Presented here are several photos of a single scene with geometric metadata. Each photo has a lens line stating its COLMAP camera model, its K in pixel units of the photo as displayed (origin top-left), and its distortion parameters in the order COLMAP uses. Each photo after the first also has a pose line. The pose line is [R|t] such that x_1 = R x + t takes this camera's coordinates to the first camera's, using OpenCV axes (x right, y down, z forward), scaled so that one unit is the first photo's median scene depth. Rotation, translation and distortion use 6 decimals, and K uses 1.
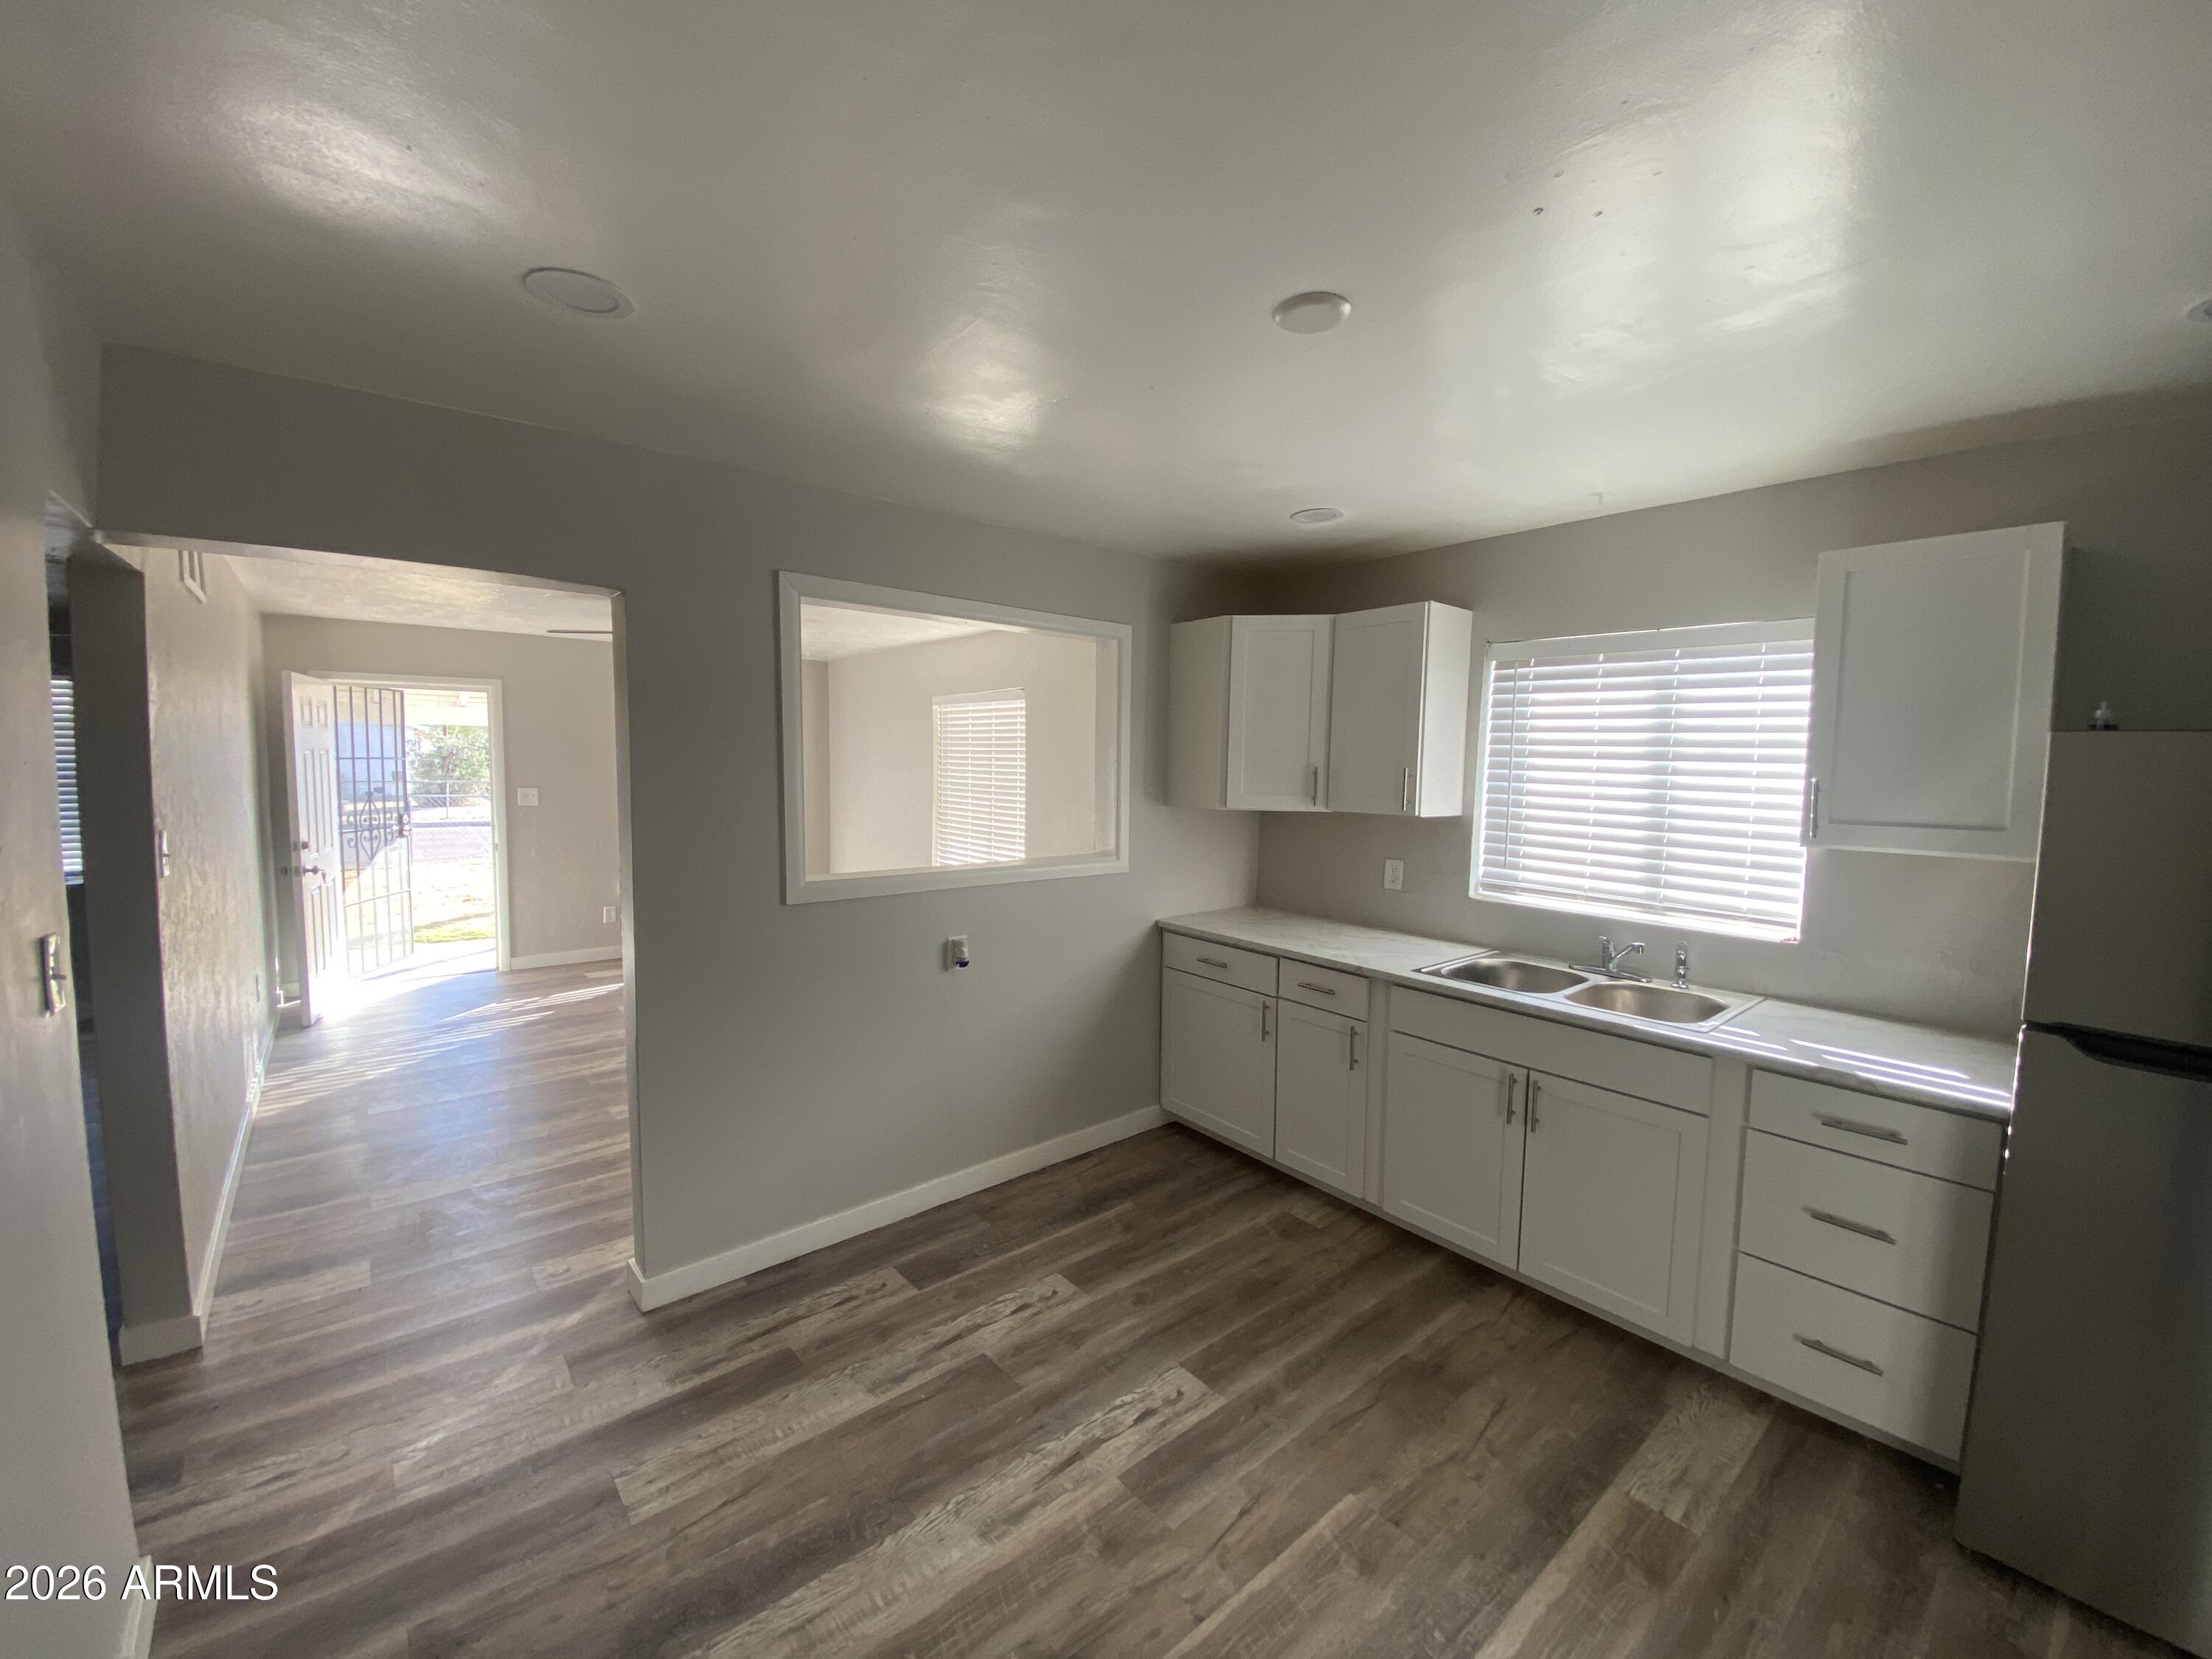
lens RADIAL K [[906.7, 0, 1111.7], [0, 906.7, 833.2], [0, 0, 1]] dist [0.031714, -0.023396]
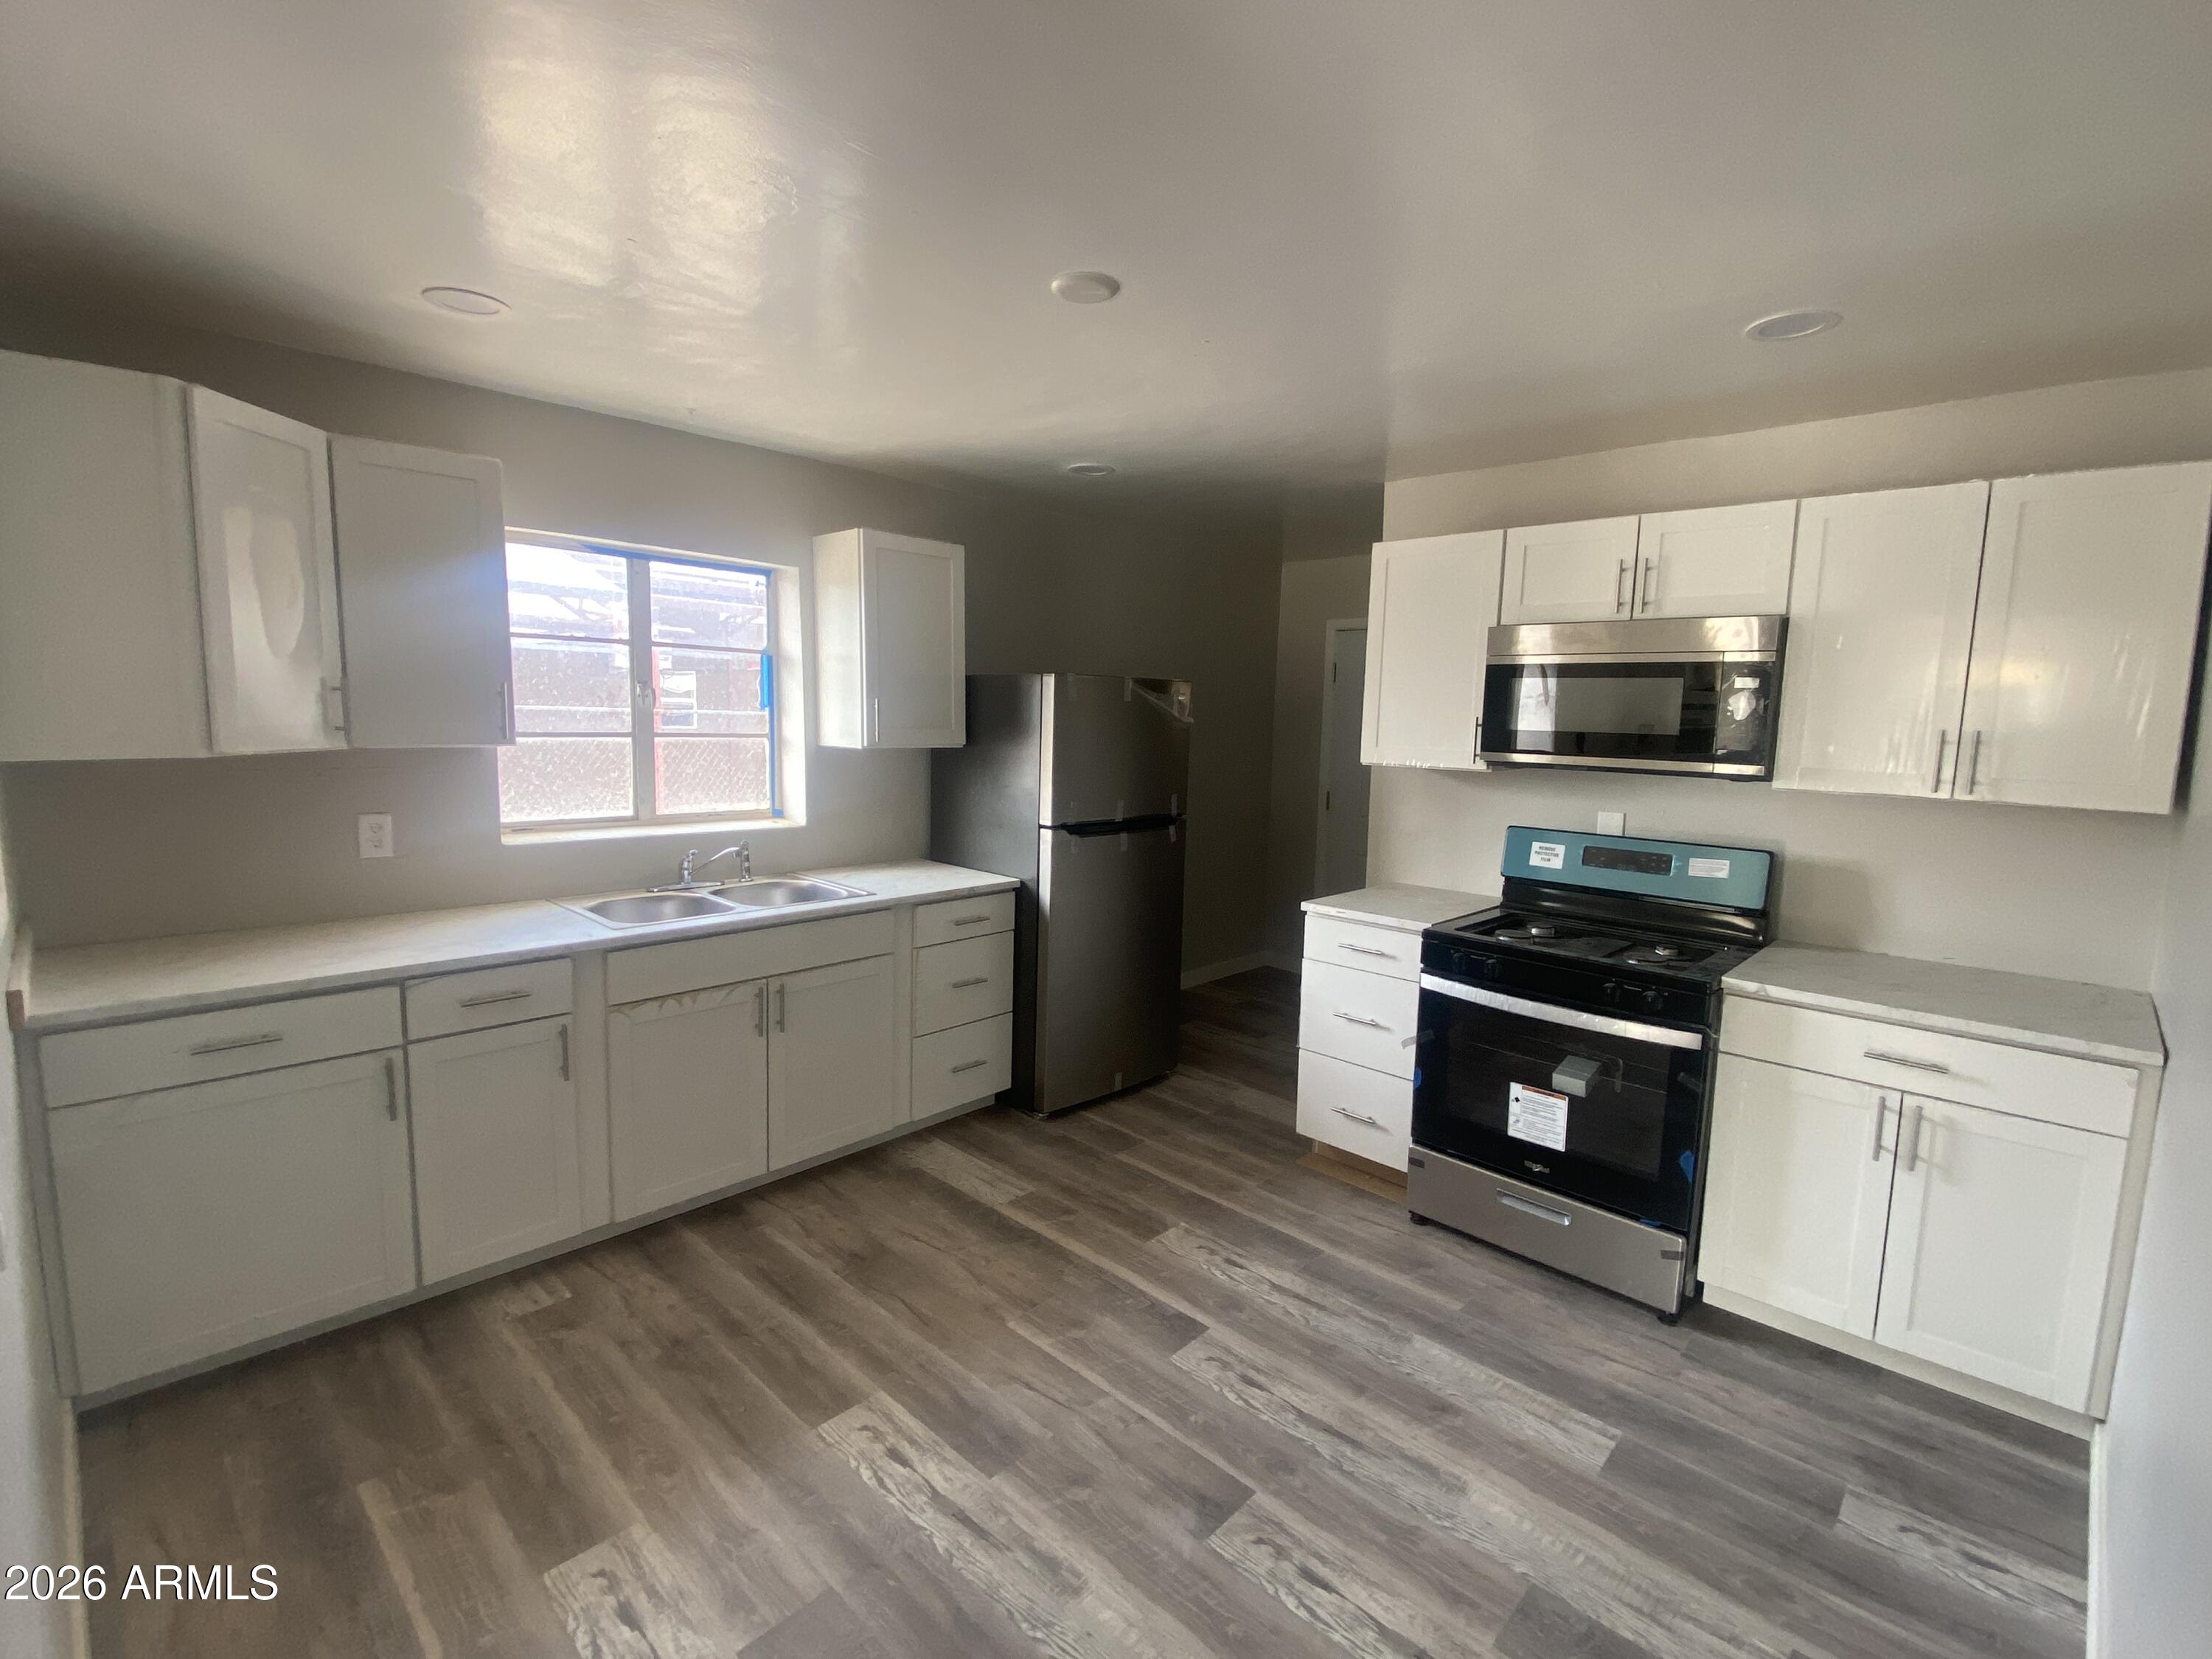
lens RADIAL K [[997.3, 0, 1110.9], [0, 997.3, 825.0], [0, 0, 1]] dist [0.020048, -0.022665]
pose [[-0.104883, -0.129614, 0.986002, -0.769030], [0.059967, 0.988842, 0.136366, -0.052058], [-0.992675, 0.073430, -0.095940, 0.796435]]
